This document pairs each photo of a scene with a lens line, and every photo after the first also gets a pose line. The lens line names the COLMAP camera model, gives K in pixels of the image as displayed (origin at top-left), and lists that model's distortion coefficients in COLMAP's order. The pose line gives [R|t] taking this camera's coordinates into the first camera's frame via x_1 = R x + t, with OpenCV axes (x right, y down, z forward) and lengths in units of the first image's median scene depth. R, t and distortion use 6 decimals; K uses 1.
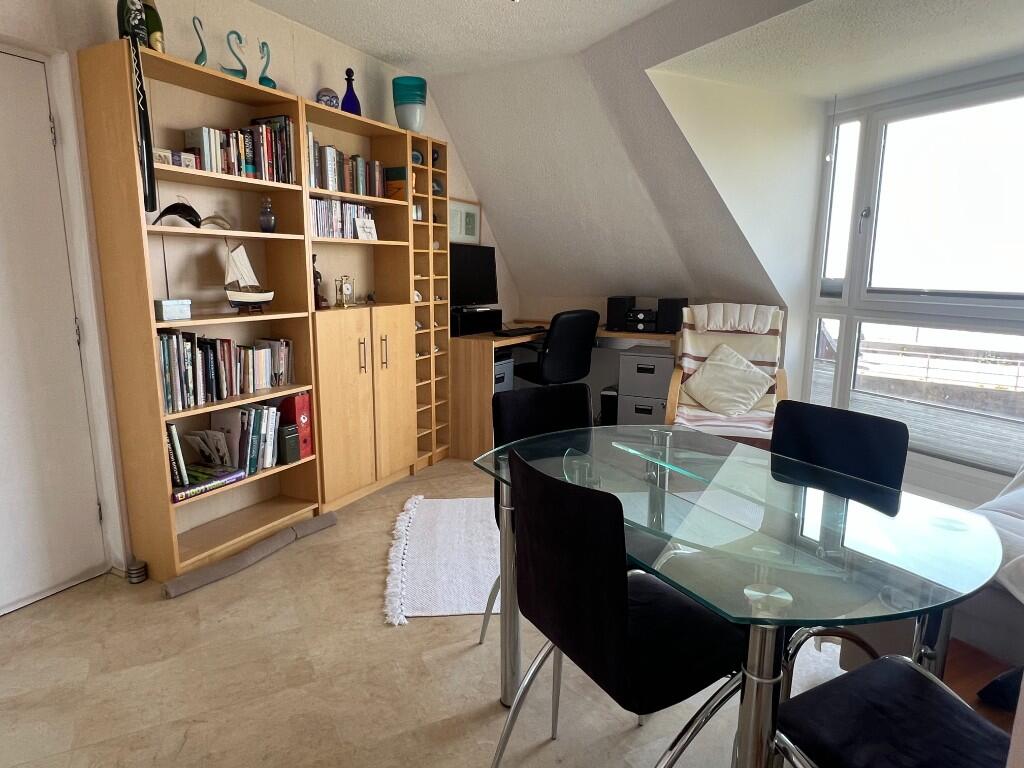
lens RADIAL K [[626.4, 0, 512.9], [0, 626.4, 385.9], [0, 0, 1]] dist [0.004180, 0.001296]
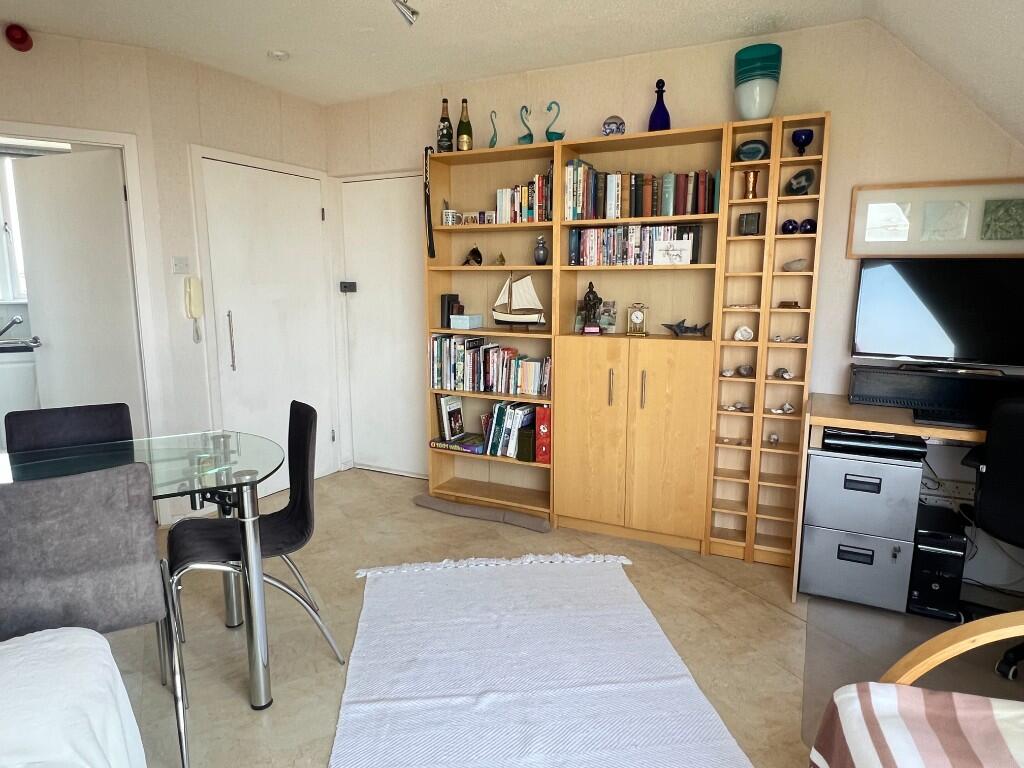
lens RADIAL K [[626.4, 0, 512.1], [0, 626.4, 383.4], [0, 0, 1]] dist [0.004180, 0.001296]
pose [[0.034942, 0.156354, -0.987083, 0.753090], [-0.180945, 0.972352, 0.147615, -0.179204], [0.982872, 0.173449, 0.062267, 0.847432]]
